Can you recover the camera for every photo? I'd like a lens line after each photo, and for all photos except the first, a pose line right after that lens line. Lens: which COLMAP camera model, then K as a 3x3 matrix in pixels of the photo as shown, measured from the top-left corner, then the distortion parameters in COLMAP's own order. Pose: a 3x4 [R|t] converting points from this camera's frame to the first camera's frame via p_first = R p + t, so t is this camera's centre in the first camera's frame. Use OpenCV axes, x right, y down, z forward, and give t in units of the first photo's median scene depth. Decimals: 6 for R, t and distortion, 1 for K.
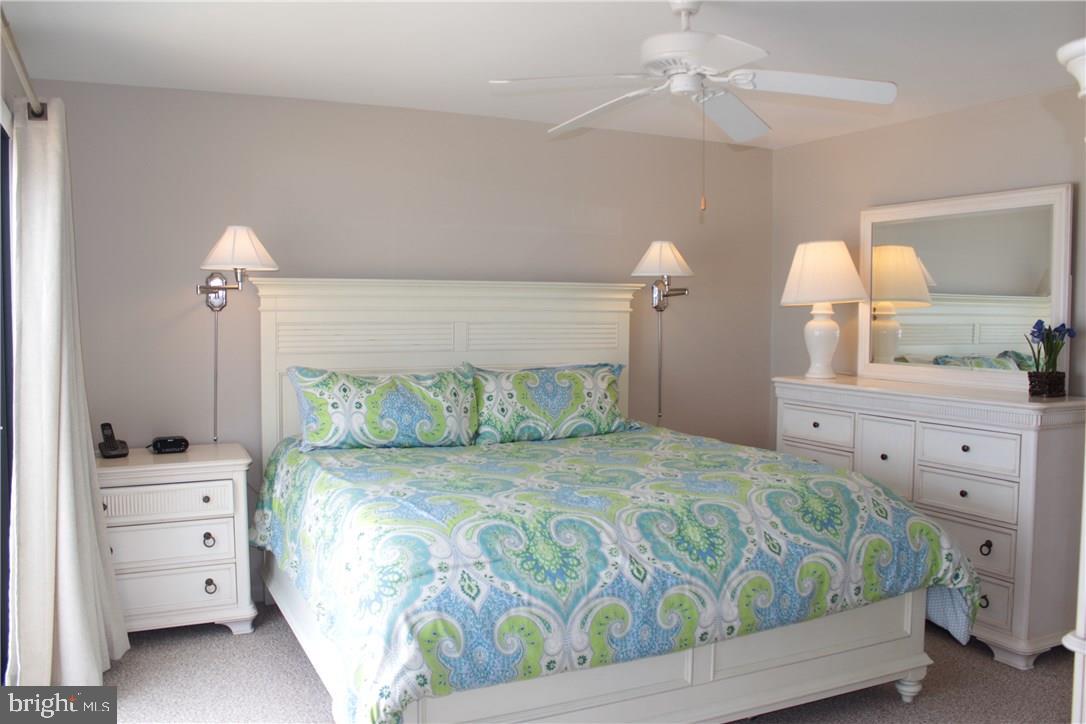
lens RADIAL K [[936.2, 0, 543.0], [0, 936.2, 362.0], [0, 0, 1]] dist [-0.123512, 0.003526]
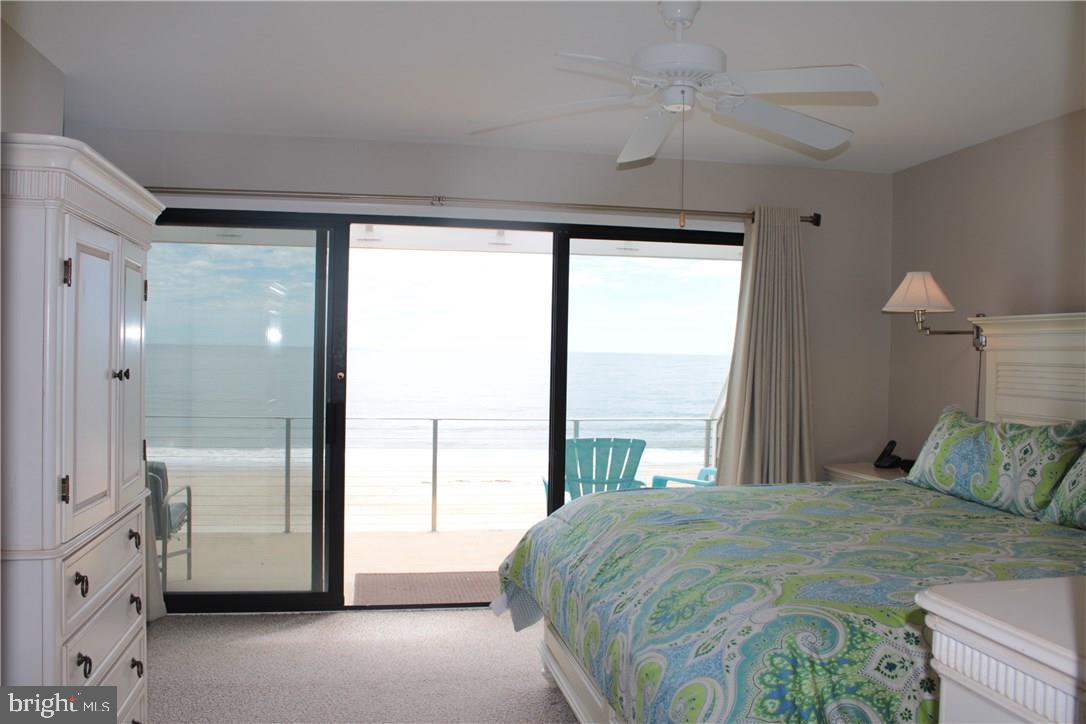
lens RADIAL K [[936.2, 0, 543.0], [0, 936.2, 362.0], [0, 0, 1]] dist [-0.123512, 0.003526]
pose [[-0.279320, 0.002957, -0.960193, 0.794894], [-0.072378, 0.997085, 0.024125, -0.032182], [0.957466, 0.076235, -0.278292, 0.831896]]
